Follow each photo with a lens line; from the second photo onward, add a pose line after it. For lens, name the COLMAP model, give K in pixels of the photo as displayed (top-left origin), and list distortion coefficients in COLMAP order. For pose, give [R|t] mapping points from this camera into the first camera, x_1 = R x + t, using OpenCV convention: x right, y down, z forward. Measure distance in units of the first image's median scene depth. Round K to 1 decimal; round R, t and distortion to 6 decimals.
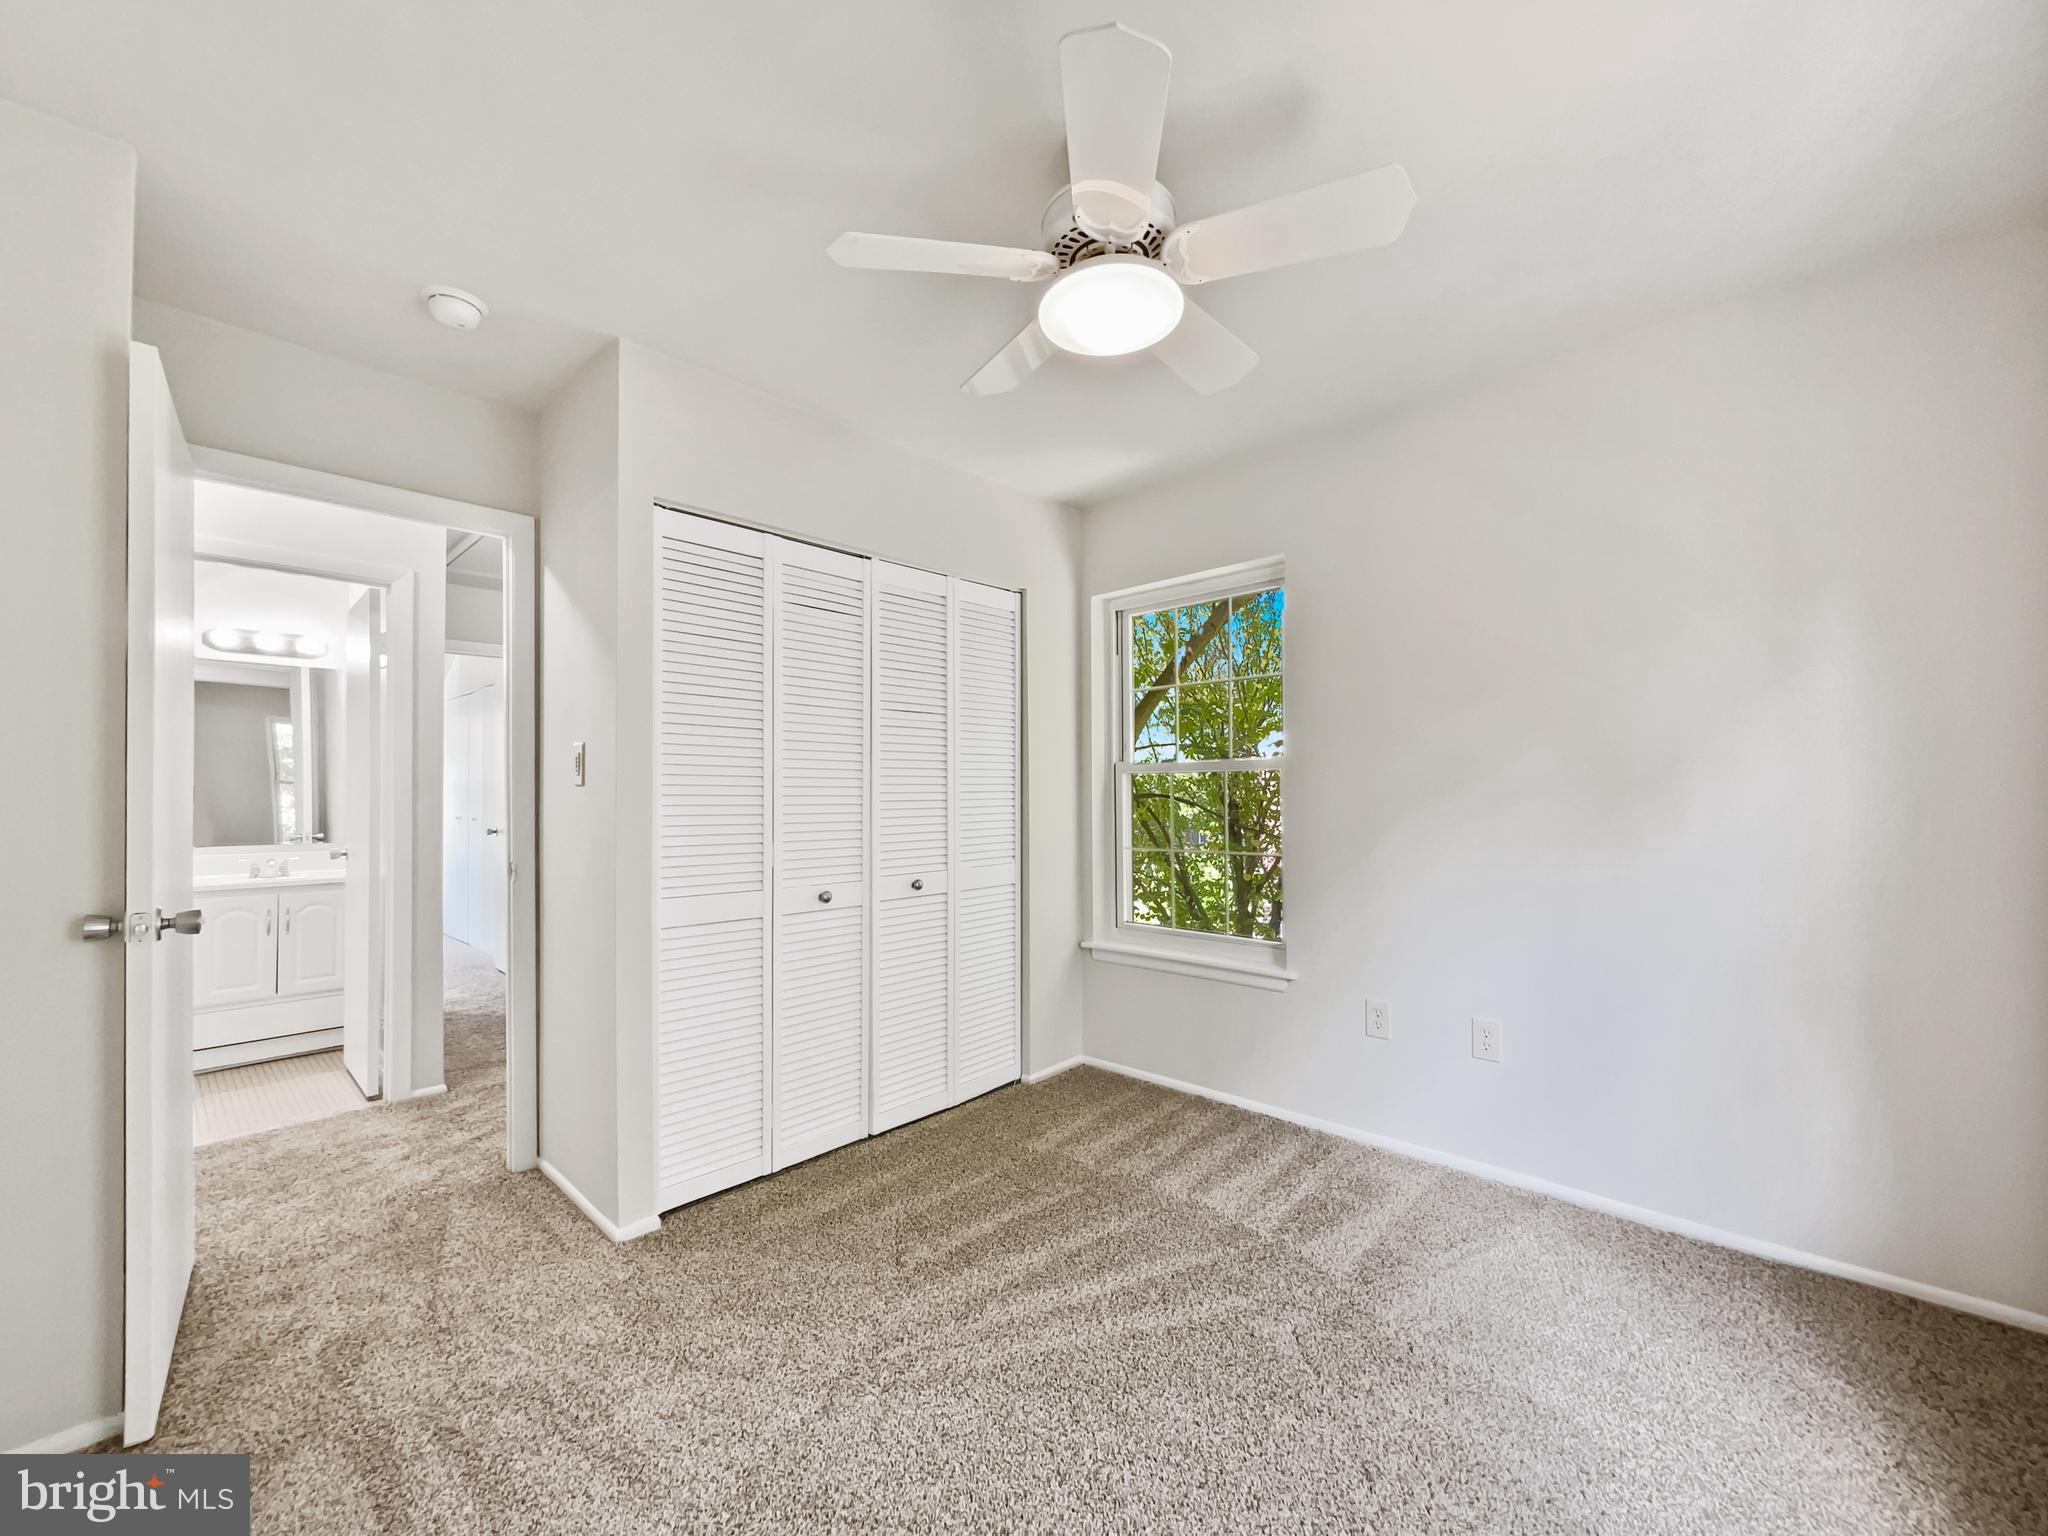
lens RADIAL K [[839.3, 0, 1029.7], [0, 839.3, 801.0], [0, 0, 1]] dist [0.000077, 0.000590]
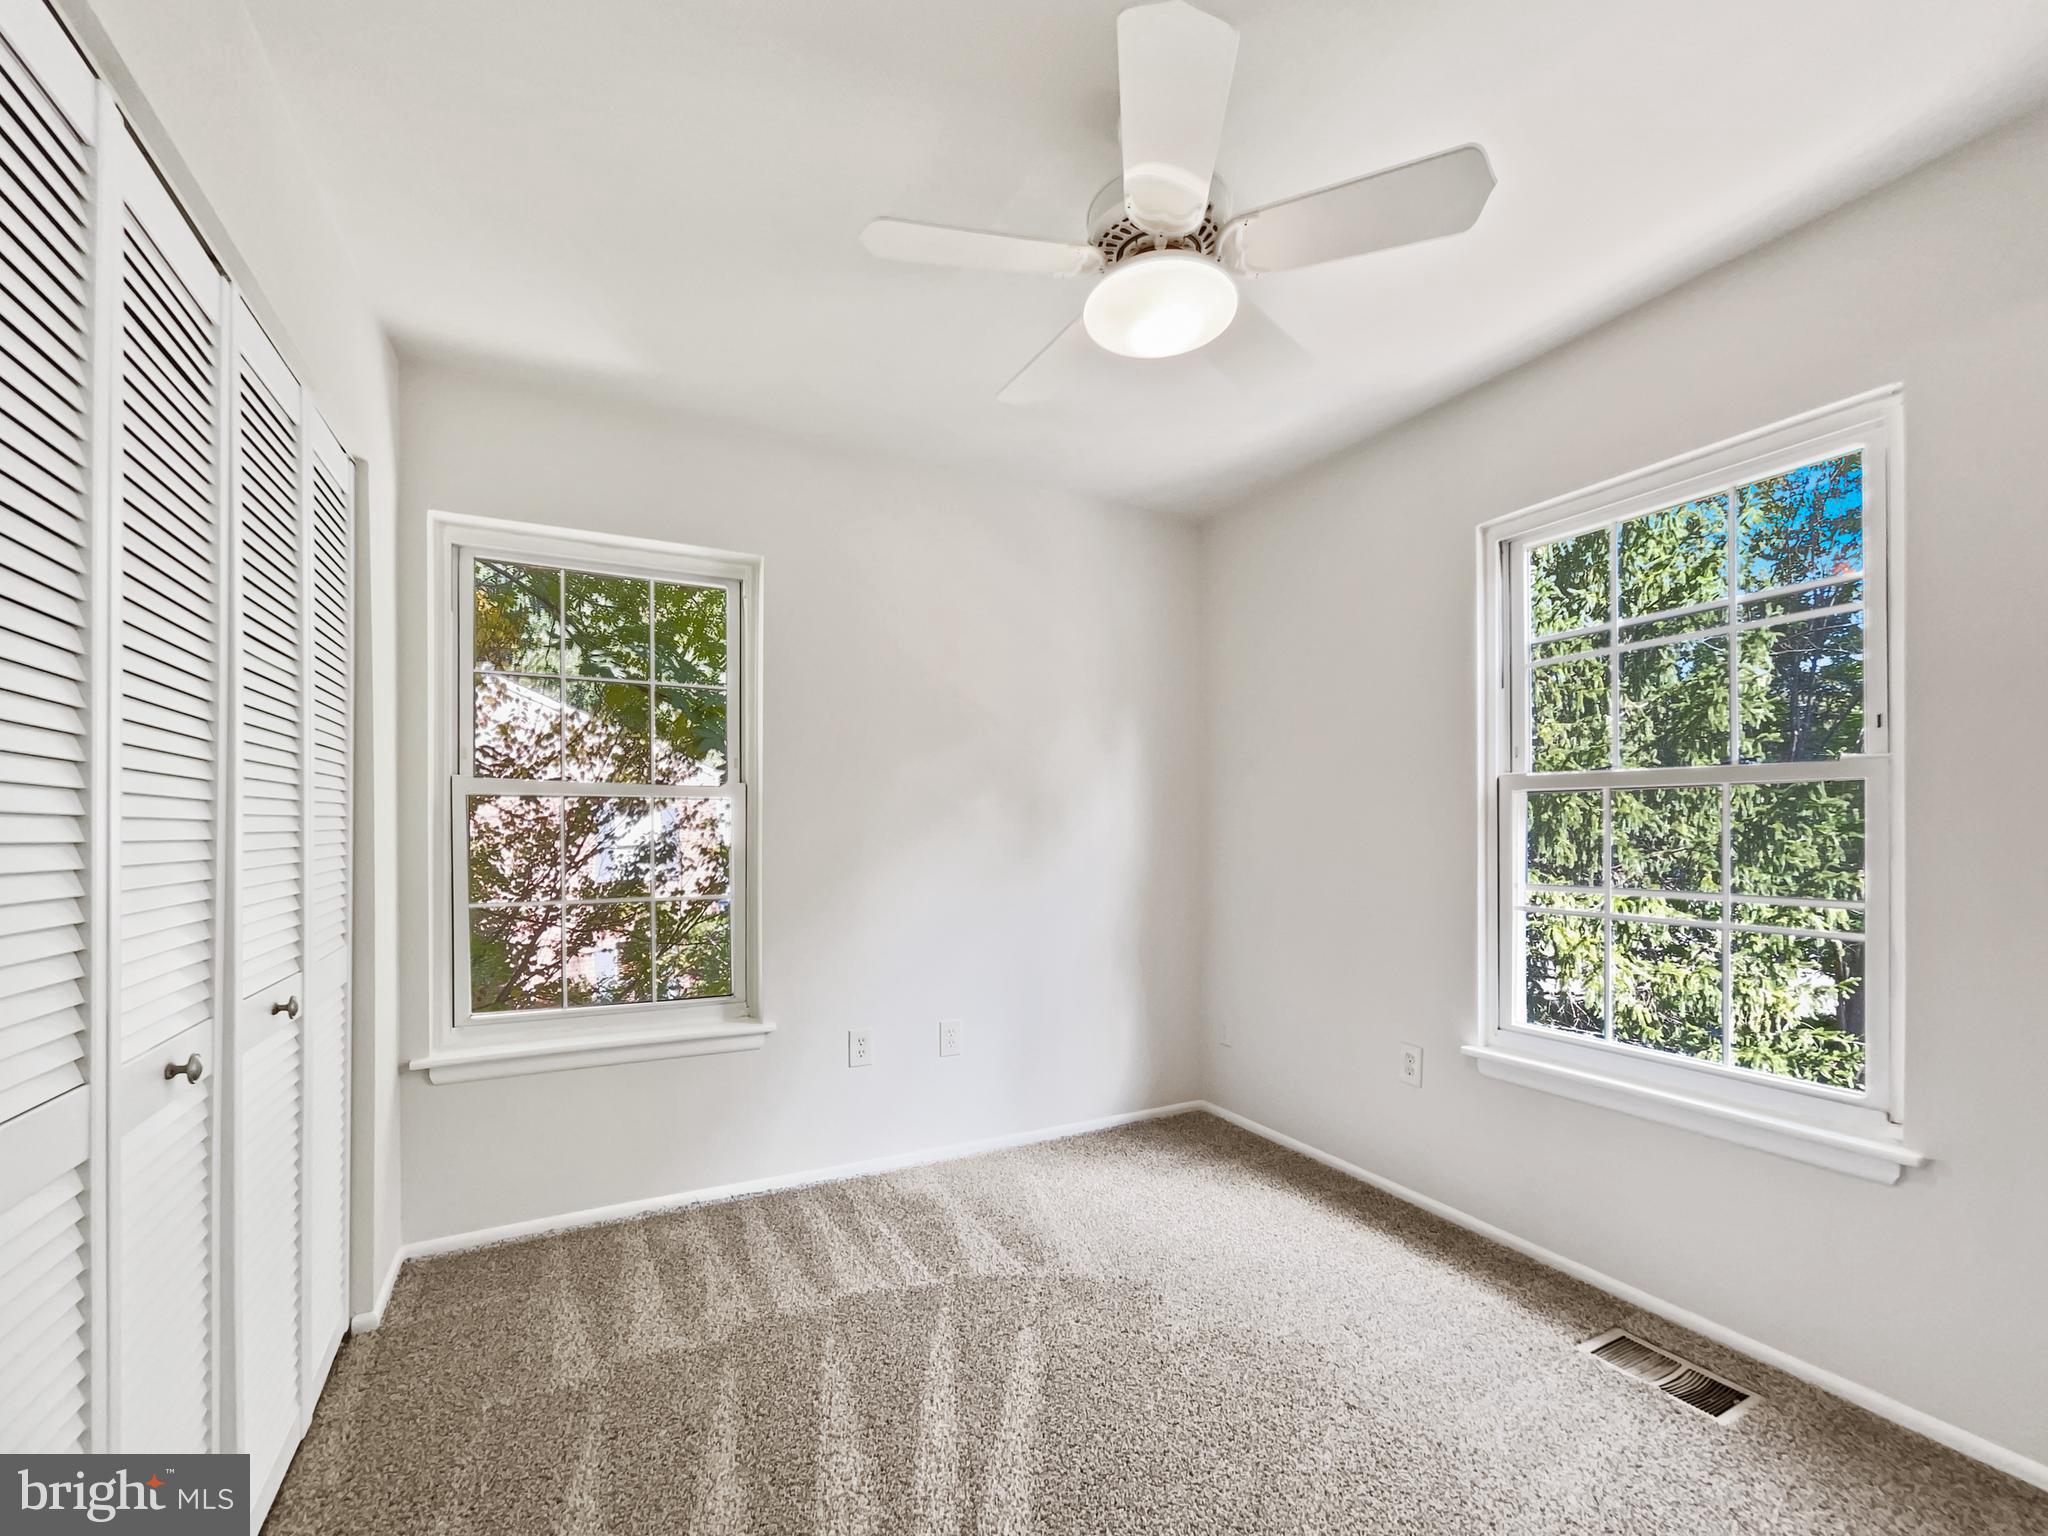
lens RADIAL K [[842.6, 0, 1027.1], [0, 842.6, 846.9], [0, 0, 1]] dist [-0.000674, 0.000015]
pose [[0.337791, -0.011450, 0.941151, -0.485133], [0.006171, 0.999931, 0.009950, 0.007722], [-0.941201, 0.002447, 0.337839, 0.475415]]
